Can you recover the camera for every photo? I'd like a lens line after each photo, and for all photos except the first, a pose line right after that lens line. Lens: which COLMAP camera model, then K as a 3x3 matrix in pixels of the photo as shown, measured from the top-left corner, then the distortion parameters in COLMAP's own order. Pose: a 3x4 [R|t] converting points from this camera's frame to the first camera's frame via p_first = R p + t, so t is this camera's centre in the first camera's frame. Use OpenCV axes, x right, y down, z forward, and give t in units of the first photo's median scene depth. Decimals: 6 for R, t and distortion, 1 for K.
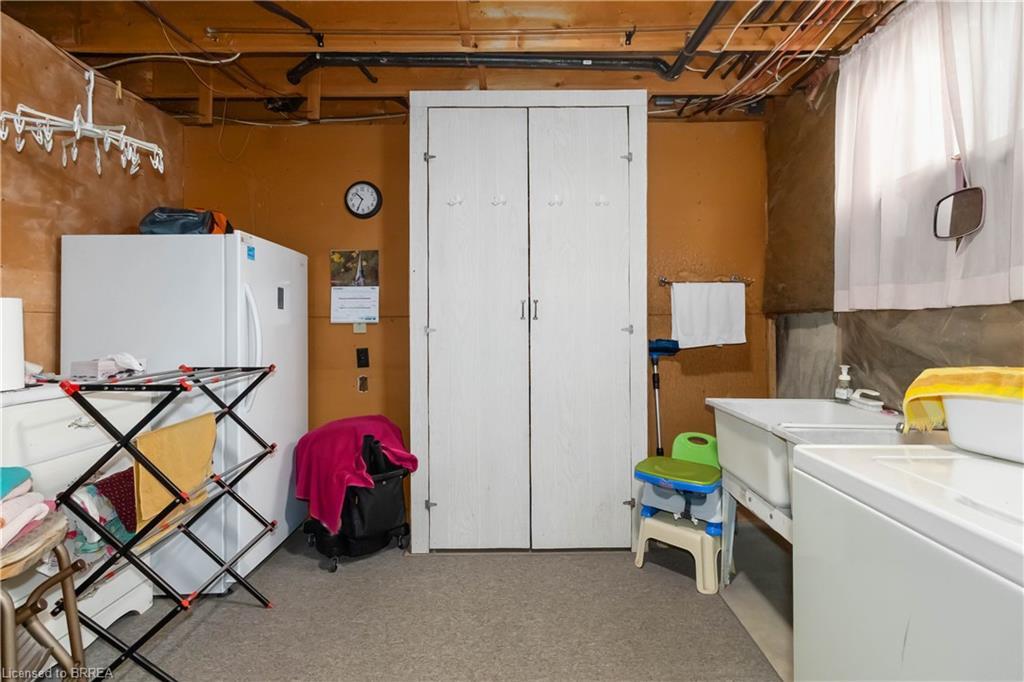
lens RADIAL K [[481.4, 0, 512.8], [0, 481.4, 326.7], [0, 0, 1]] dist [-0.000070, 0.000502]
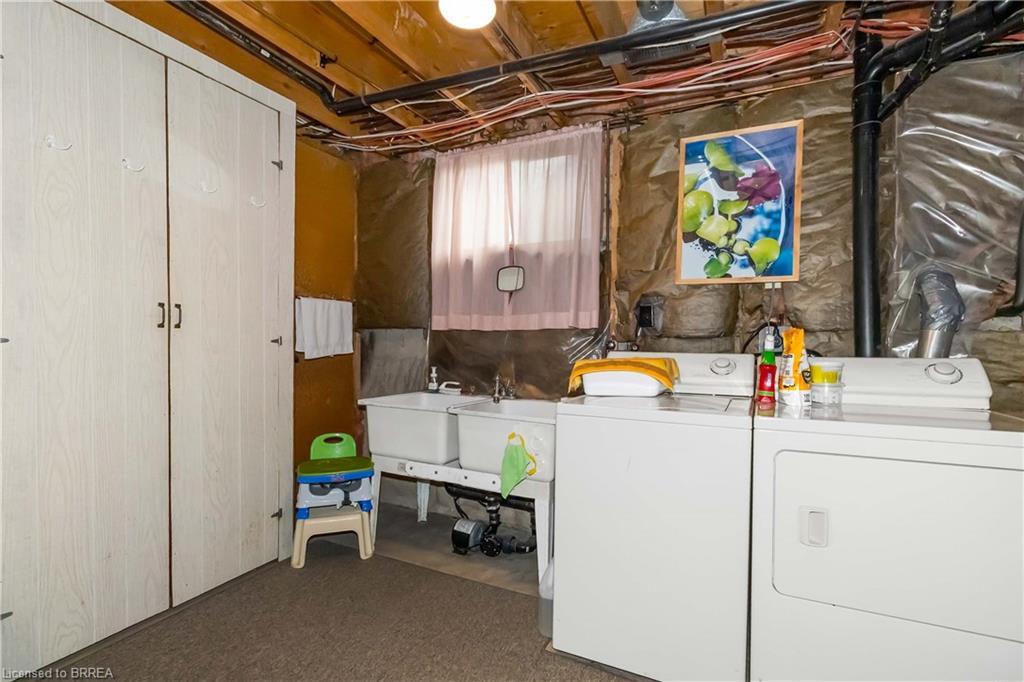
lens RADIAL K [[507.3, 0, 513.3], [0, 507.3, 362.3], [0, 0, 1]] dist [-0.000678, 0.000107]
pose [[0.402382, -0.030801, 0.914954, -0.572356], [-0.013587, 0.999123, 0.039610, 0.002109], [-0.915371, -0.028370, 0.401610, 0.151551]]
